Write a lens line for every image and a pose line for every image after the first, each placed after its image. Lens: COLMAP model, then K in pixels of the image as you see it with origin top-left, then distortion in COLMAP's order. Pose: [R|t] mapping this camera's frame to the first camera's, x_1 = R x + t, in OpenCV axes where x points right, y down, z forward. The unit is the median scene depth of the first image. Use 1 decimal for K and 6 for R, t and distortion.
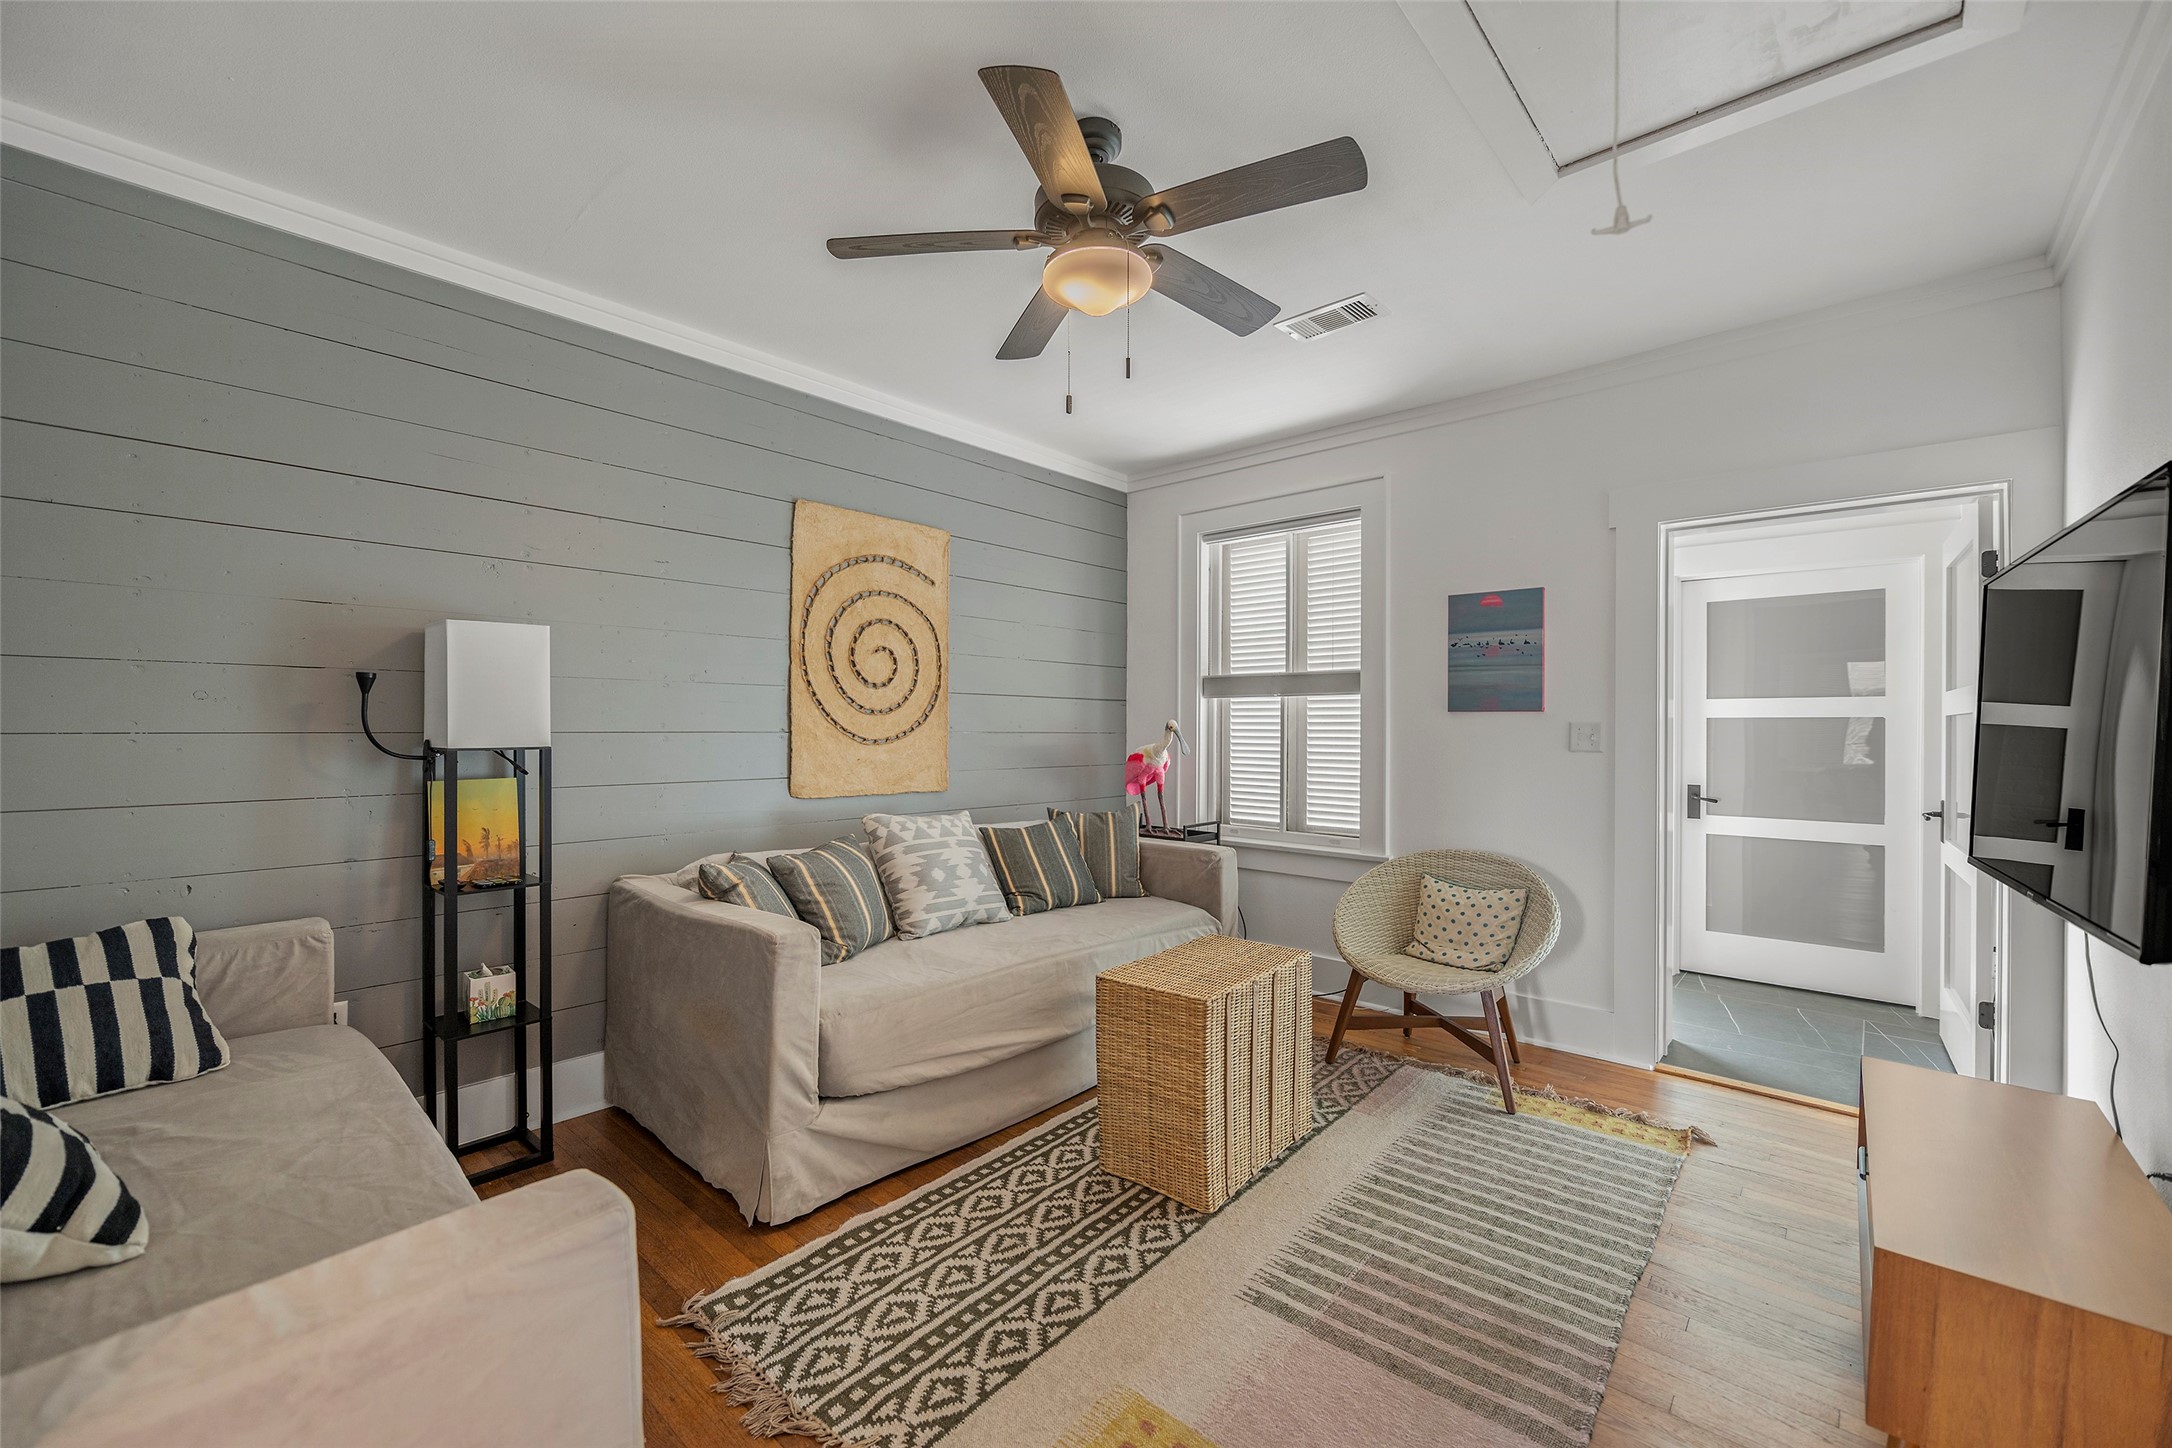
lens RADIAL K [[882.1, 0, 1085.0], [0, 882.1, 726.4], [0, 0, 1]] dist [-0.011391, 0.000485]
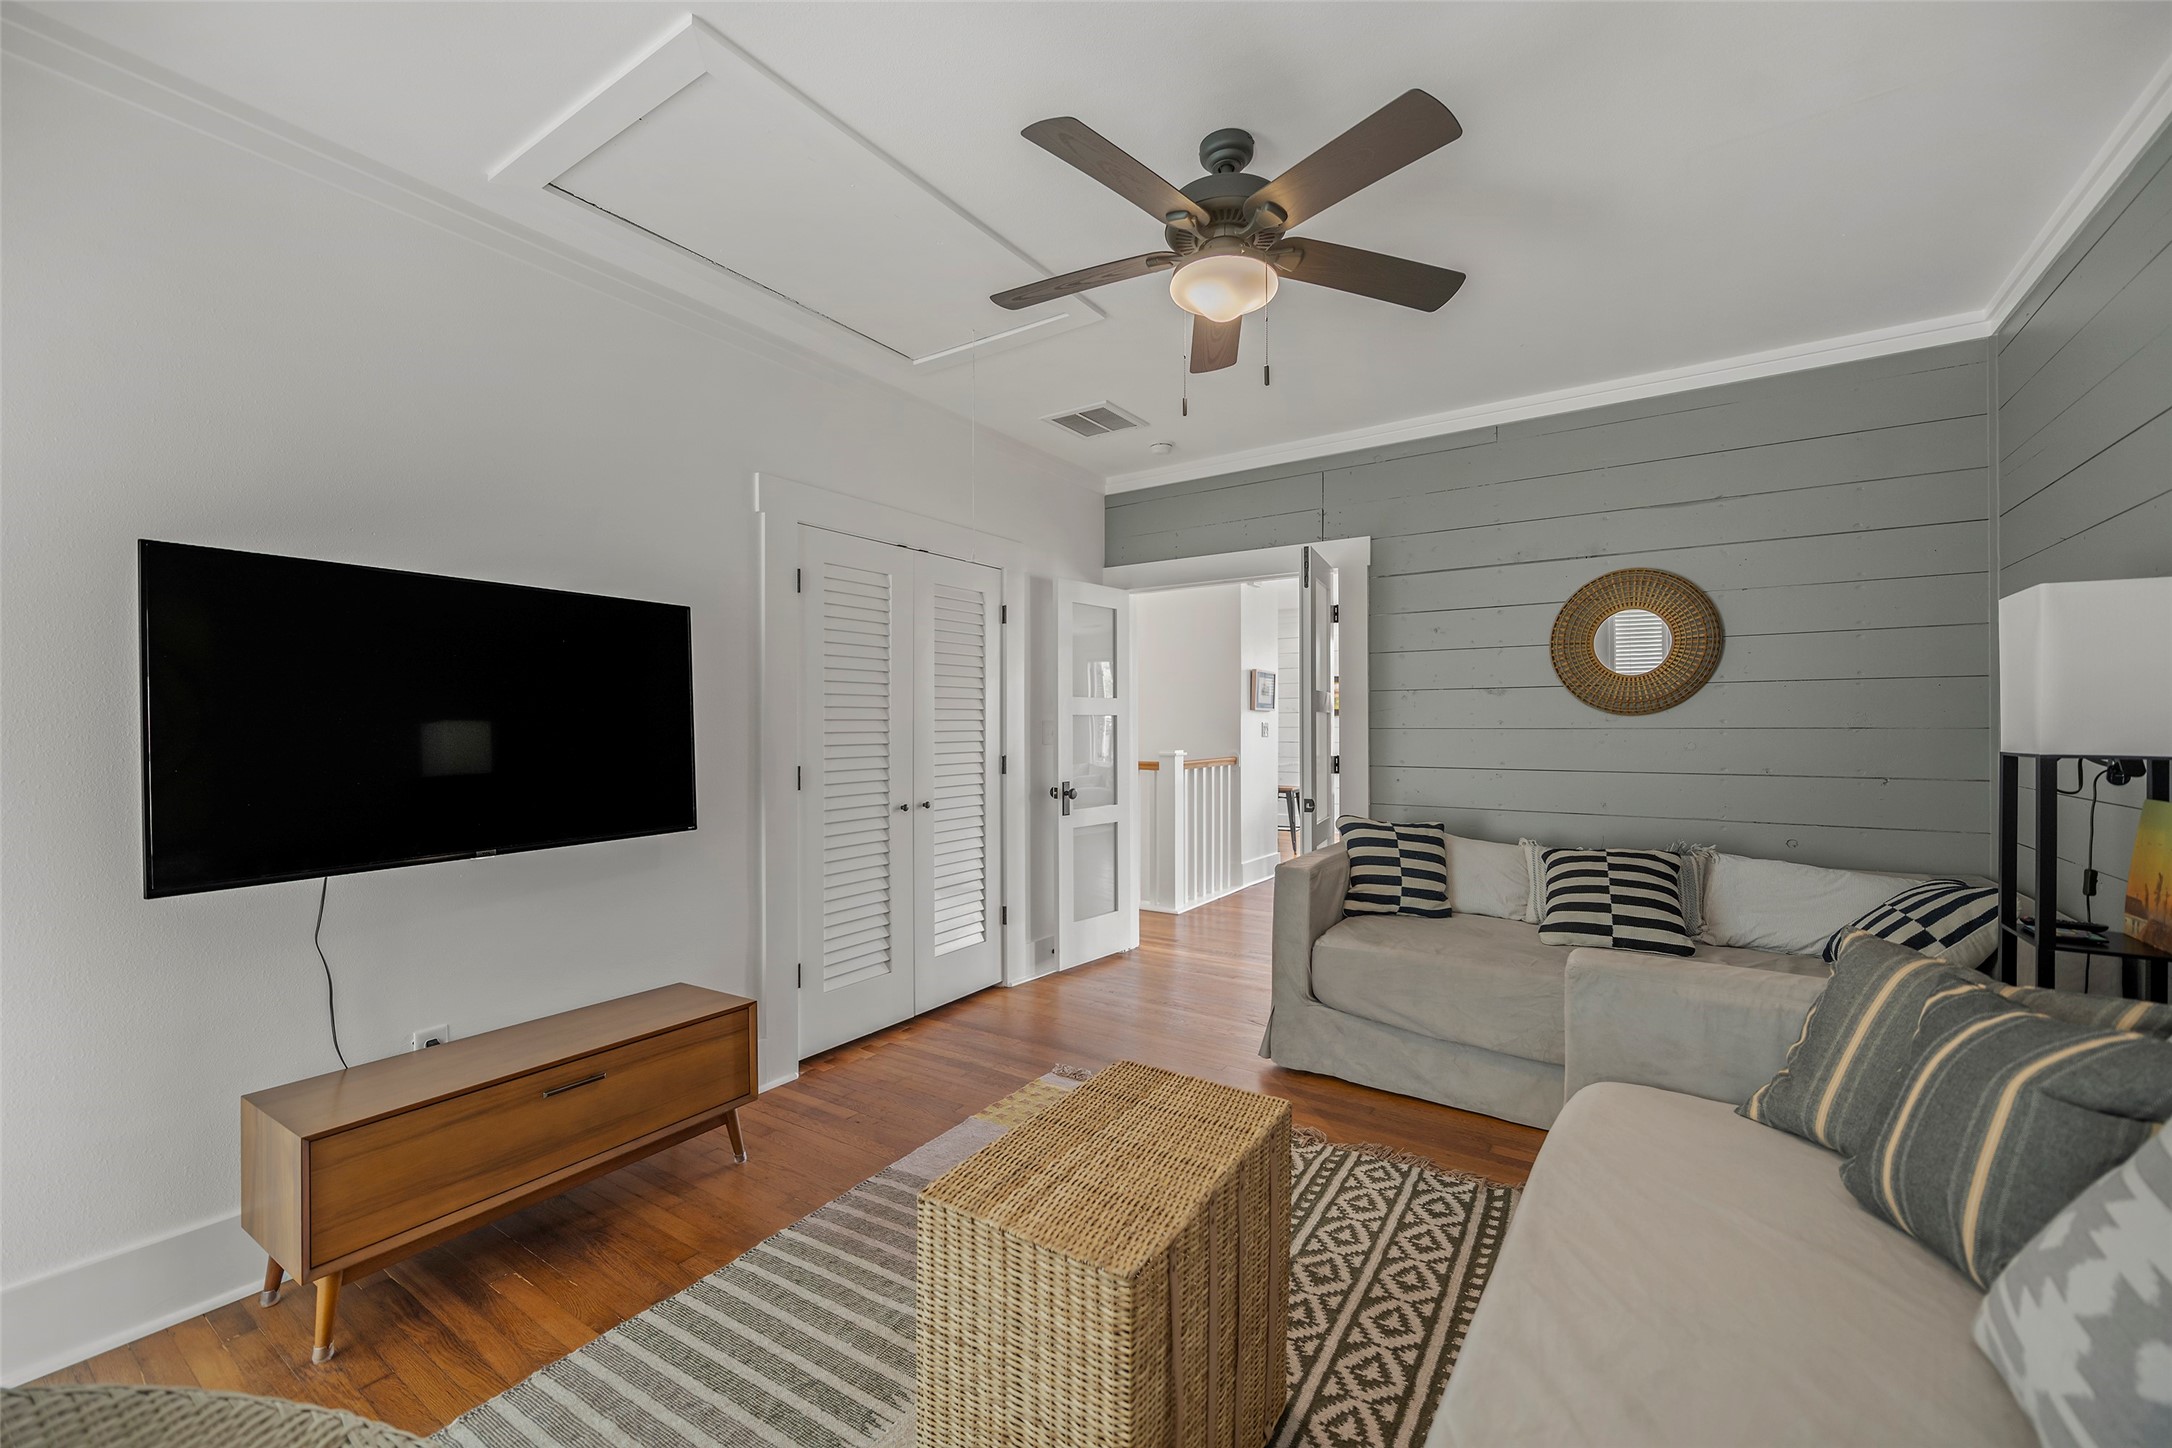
lens RADIAL K [[882.1, 0, 1091.9], [0, 882.1, 729.5], [0, 0, 1]] dist [-0.011391, 0.000485]
pose [[-0.989728, -0.001120, -0.142961, 0.304495], [-0.002166, 0.999972, 0.007161, -0.000612], [0.142949, 0.007397, -0.989702, 1.947677]]
